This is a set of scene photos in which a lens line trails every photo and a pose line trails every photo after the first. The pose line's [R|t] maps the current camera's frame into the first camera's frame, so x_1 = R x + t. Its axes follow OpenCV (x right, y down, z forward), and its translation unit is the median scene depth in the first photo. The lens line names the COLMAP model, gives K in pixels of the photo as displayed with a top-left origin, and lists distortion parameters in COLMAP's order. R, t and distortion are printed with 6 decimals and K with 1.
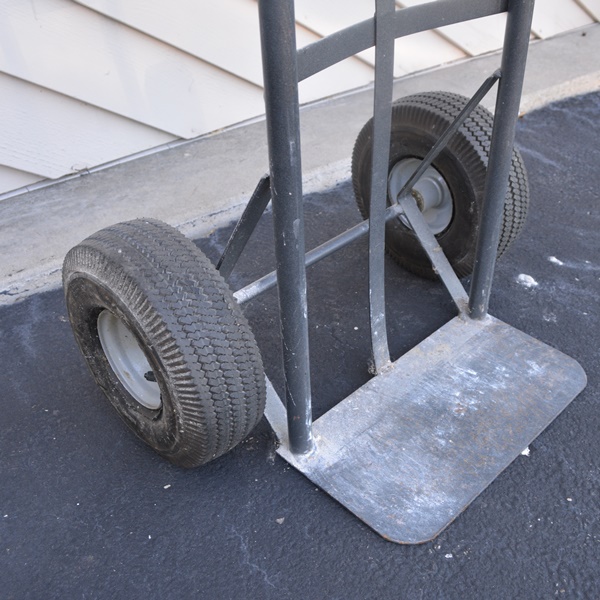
lens RADIAL K [[747.5, 0, 316.2], [0, 747.5, 299.3], [0, 0, 1]] dist [-0.092779, 0.000000]
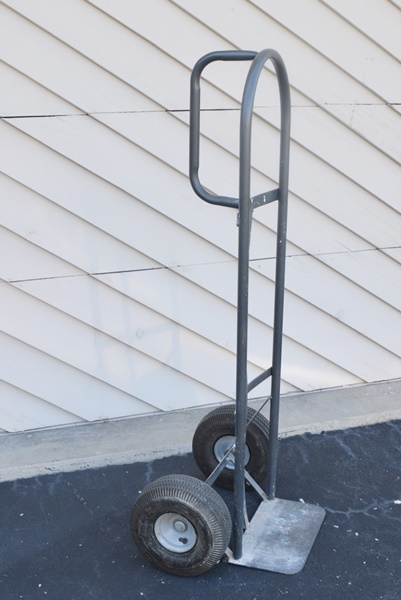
lens RADIAL K [[987.7, 0, 204.0], [0, 987.7, 301.1], [0, 0, 1]] dist [-0.058751, 0.000000]
pose [[0.933394, 0.107571, -0.342352, 1.114991], [-0.203879, 0.944053, -0.259226, 0.215676], [0.295313, 0.311758, 0.903104, -1.944840]]
